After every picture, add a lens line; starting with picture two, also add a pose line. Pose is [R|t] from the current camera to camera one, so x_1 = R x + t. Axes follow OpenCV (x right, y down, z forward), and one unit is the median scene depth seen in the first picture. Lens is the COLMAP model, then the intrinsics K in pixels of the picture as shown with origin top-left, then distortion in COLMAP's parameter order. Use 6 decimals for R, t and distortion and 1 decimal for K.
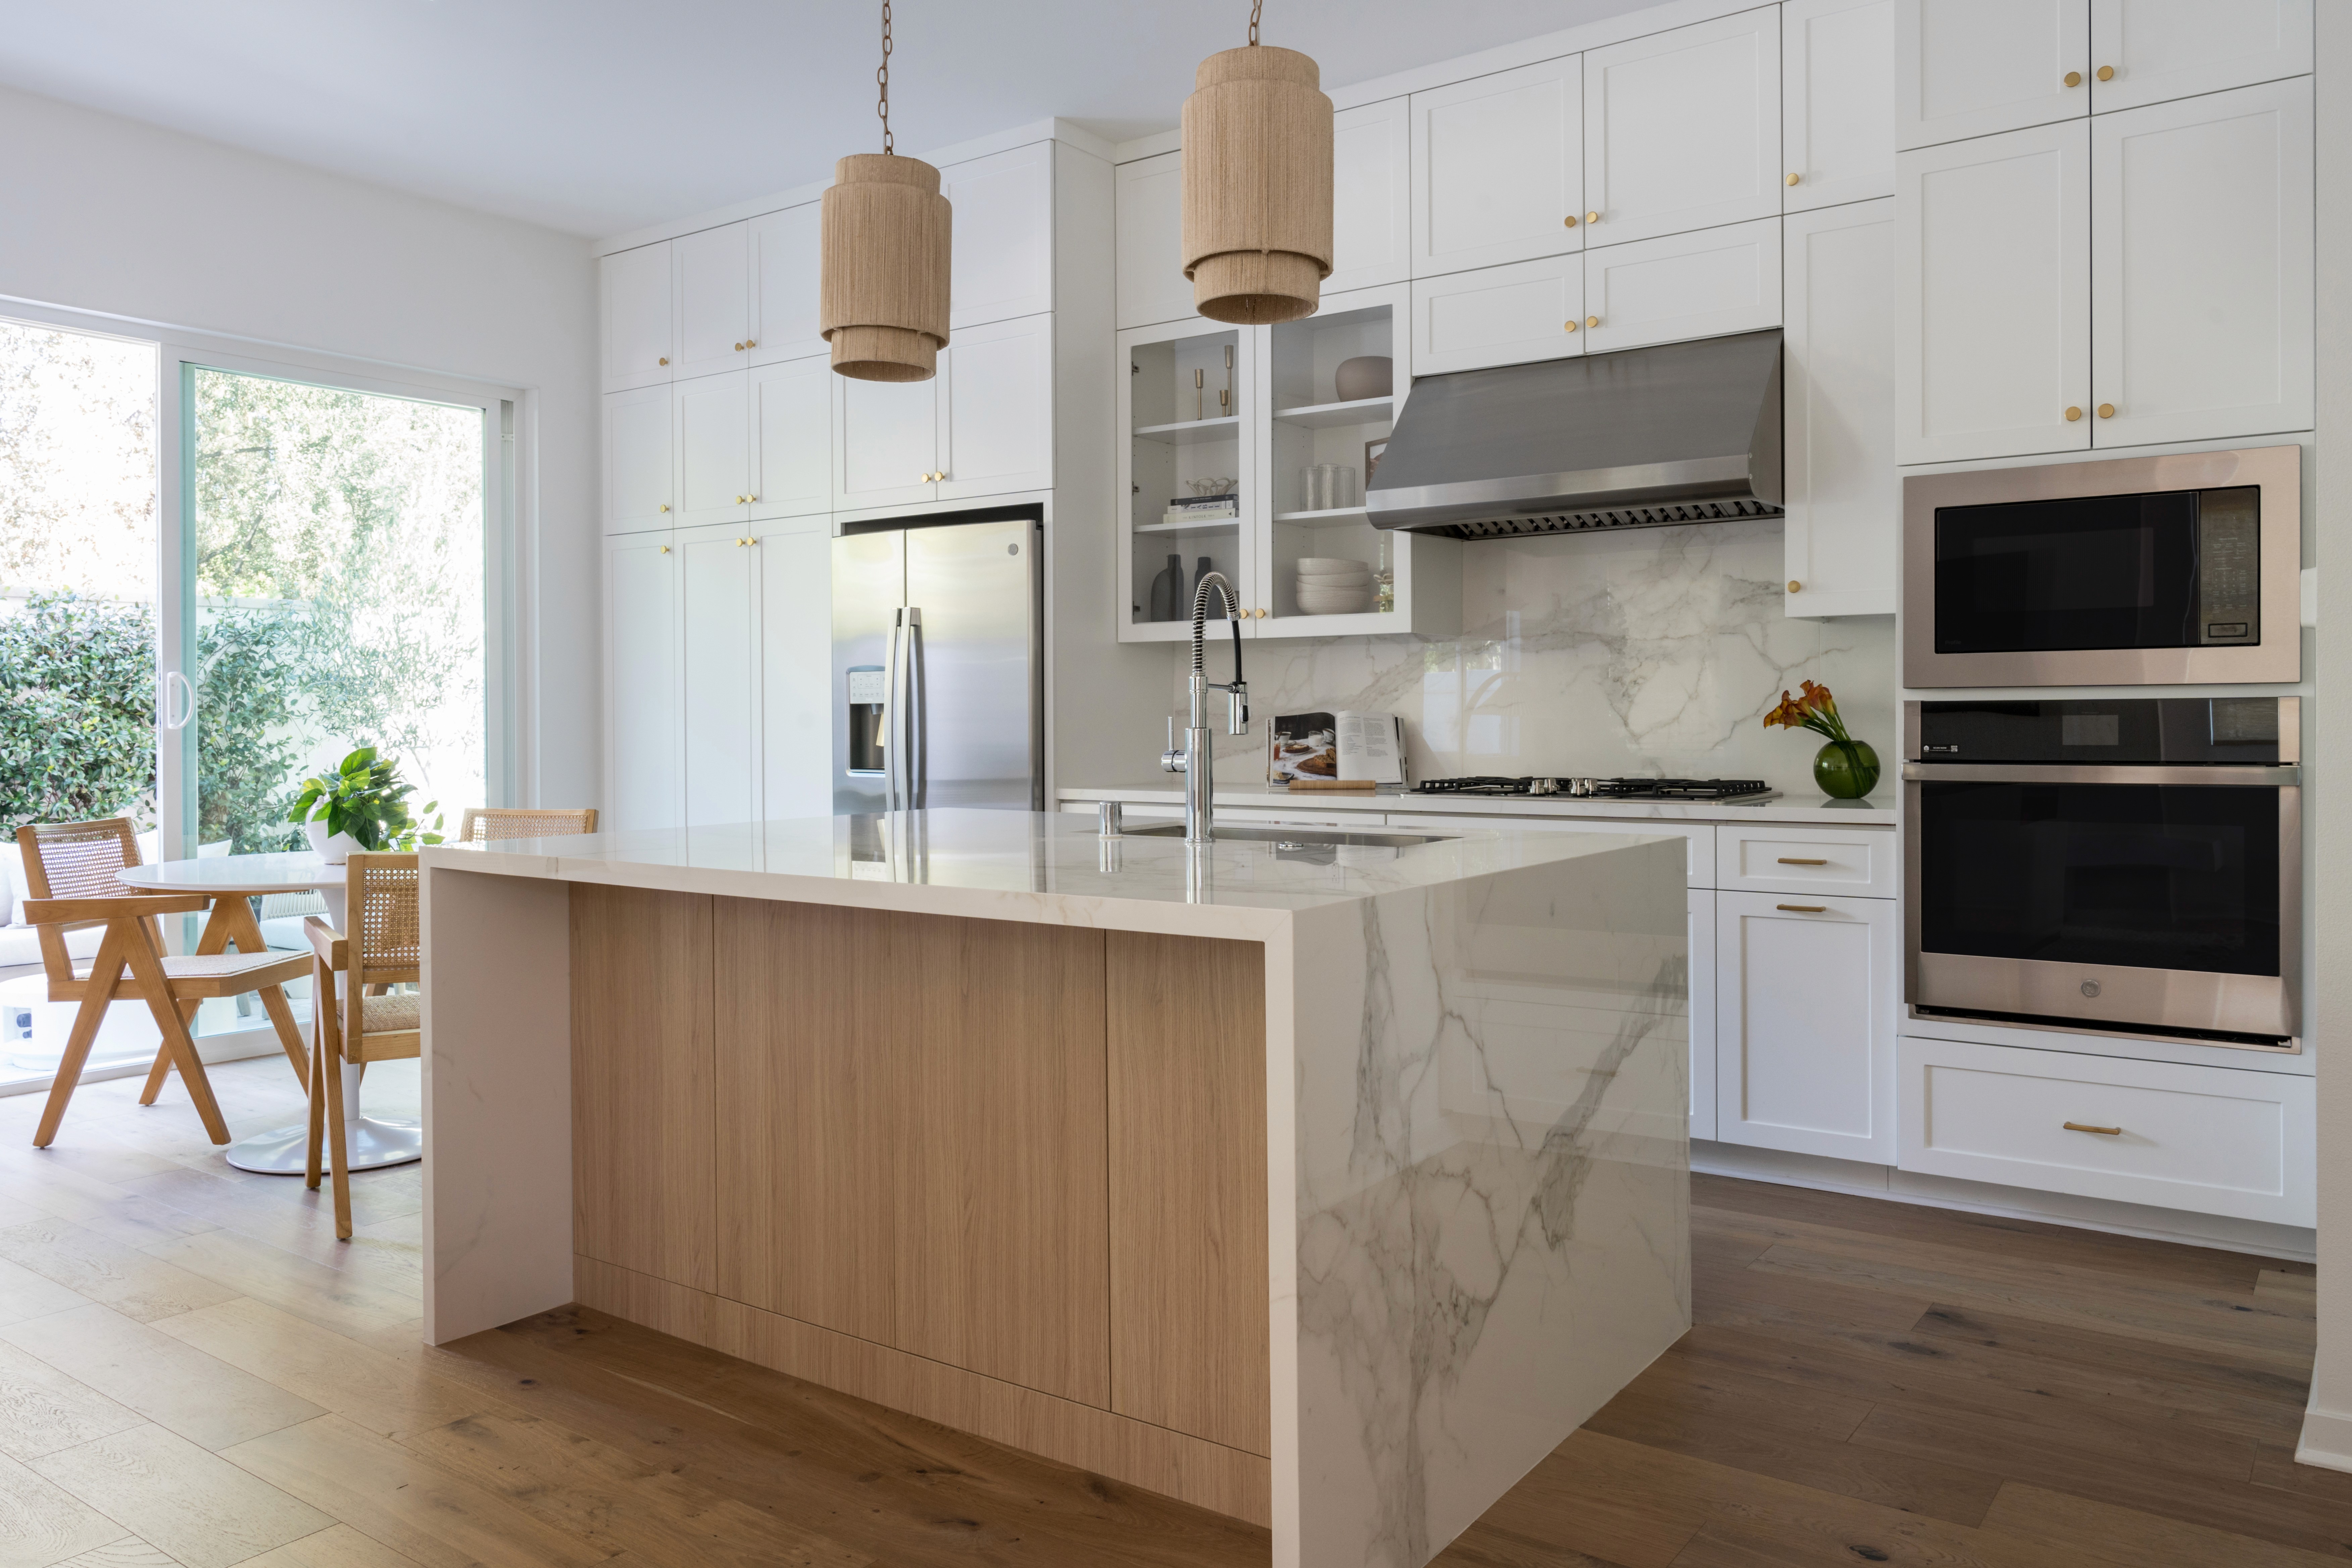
lens RADIAL K [[1700.0, 0, 1177.6], [0, 1700.0, 730.5], [0, 0, 1]] dist [-0.006657, 0.001549]
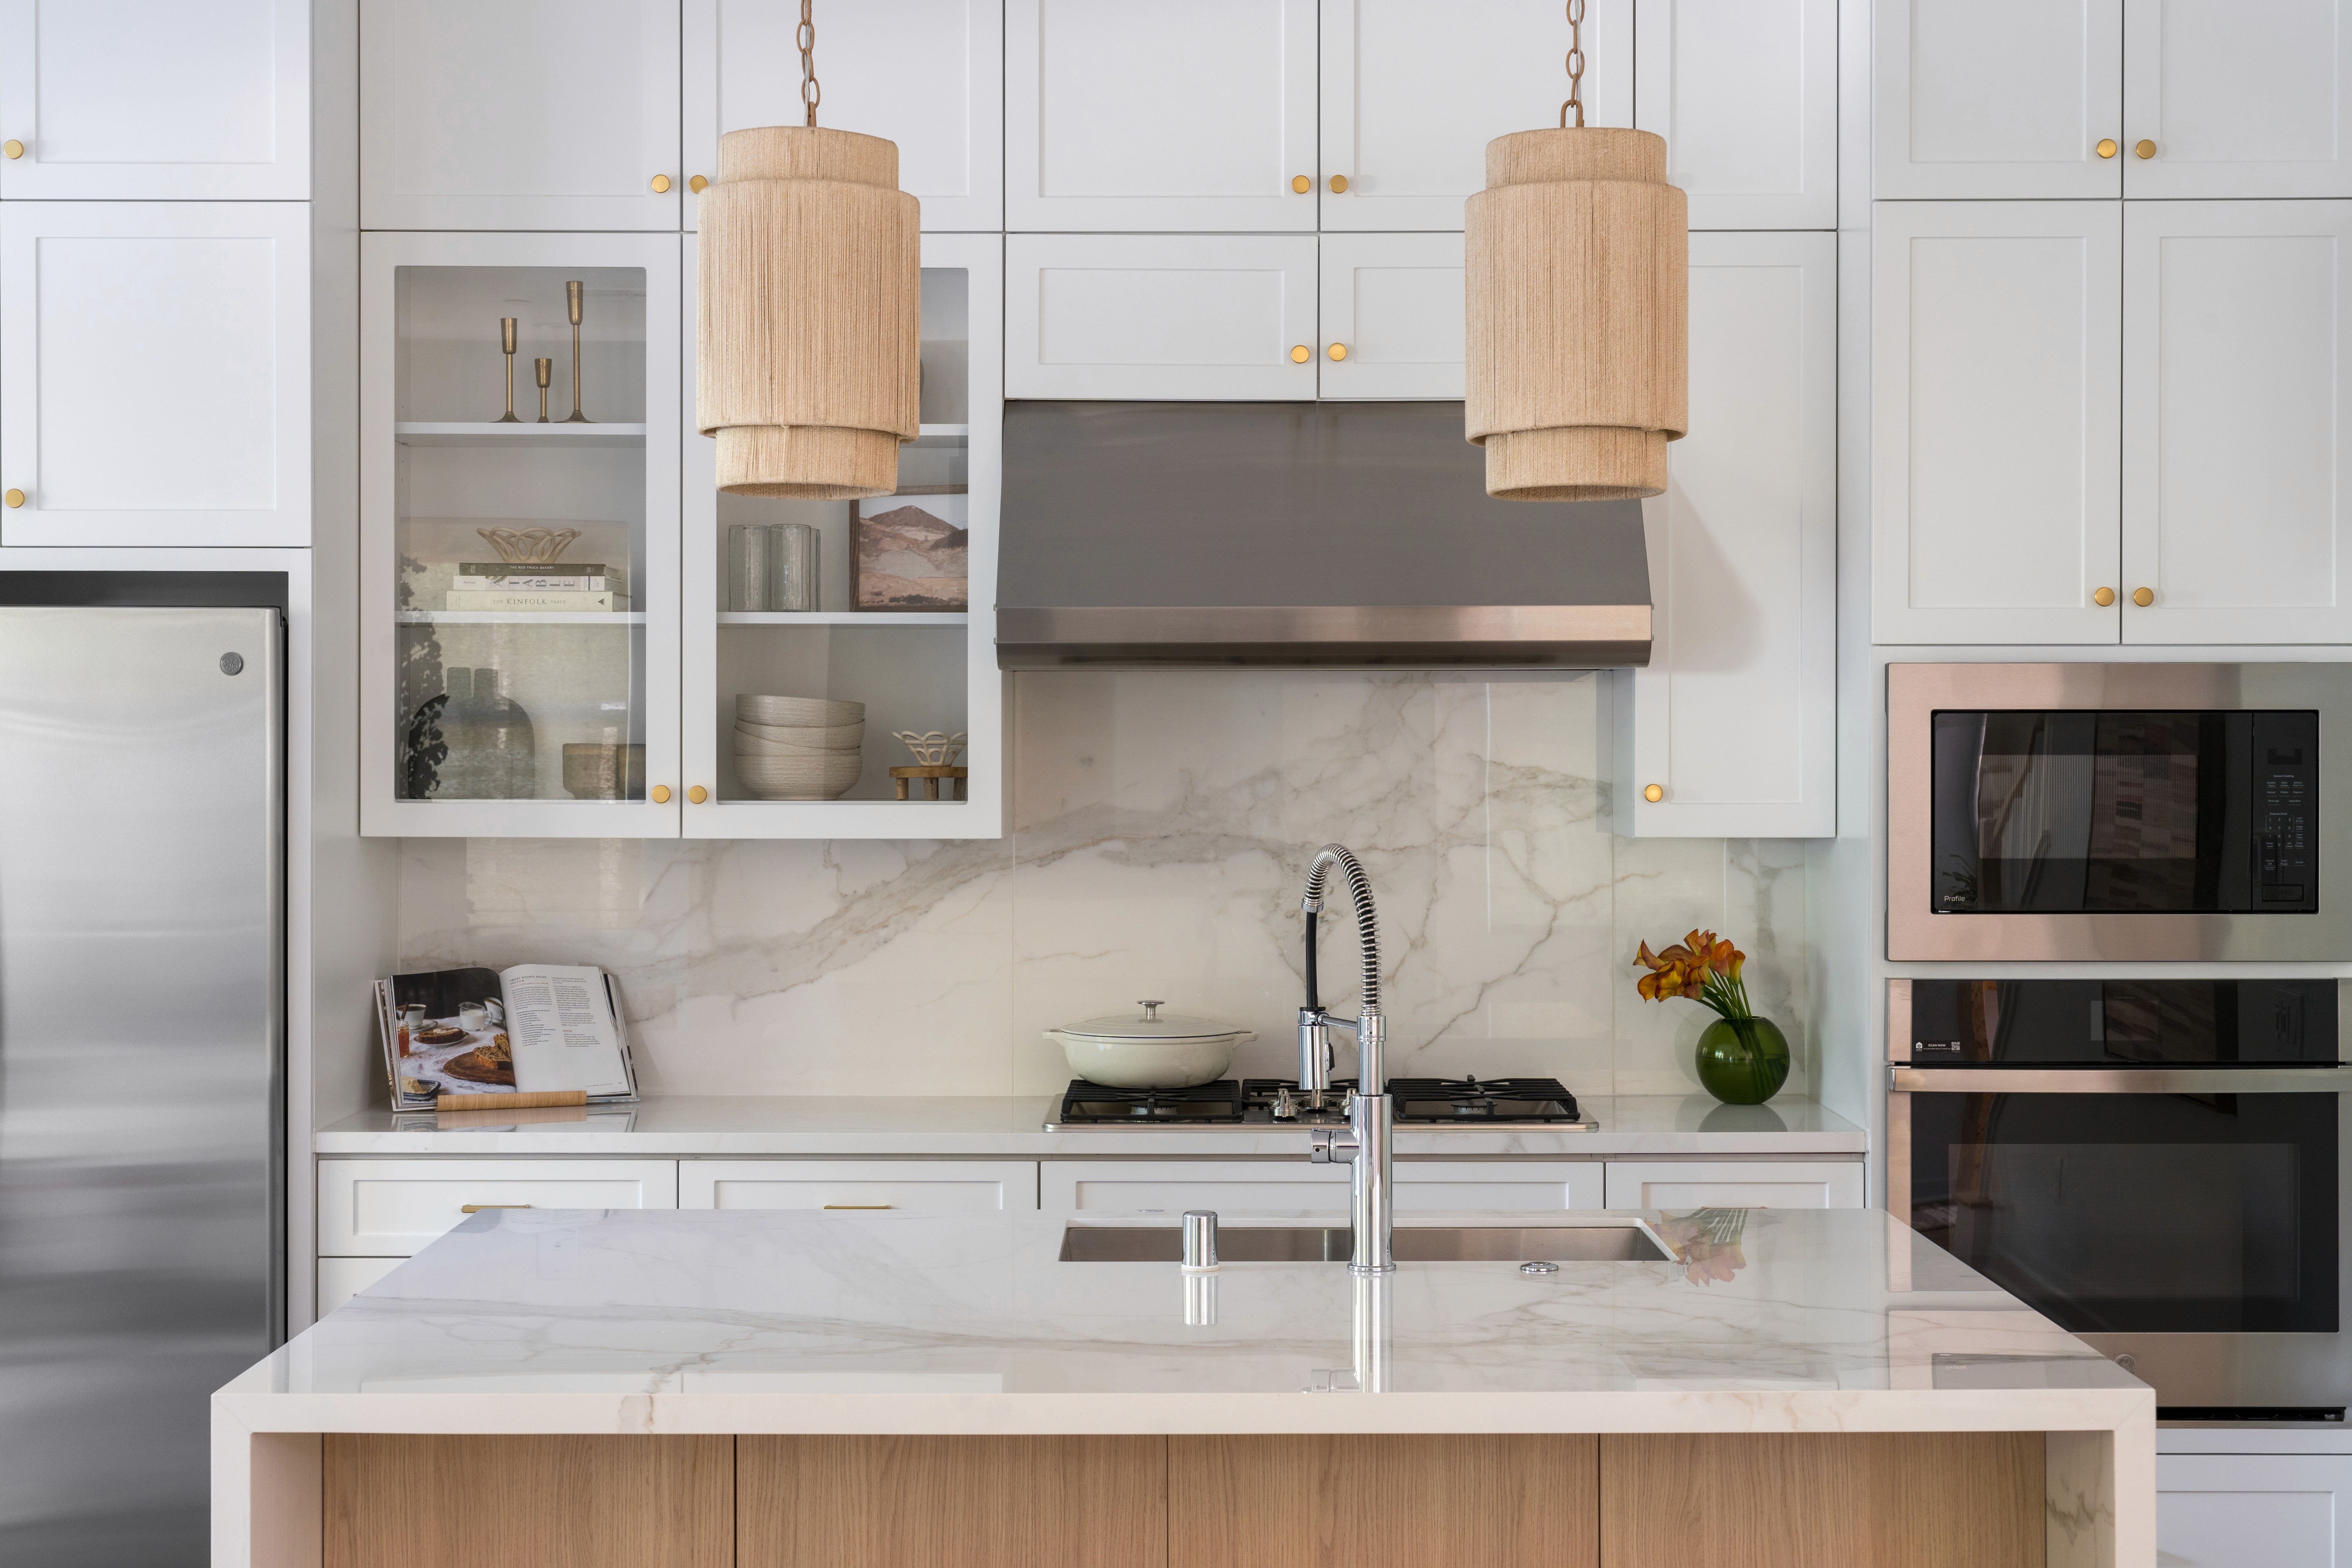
lens RADIAL K [[3764.1, 0, 1176.0], [0, 3764.1, 784.0], [0, 0, 1]] dist [0.001717, 0.044691]
pose [[0.816670, 0.000521, 0.577105, -0.580774], [0.000148, 0.999999, -0.001111, -0.078431], [-0.577105, 0.000993, 0.816669, -0.087694]]
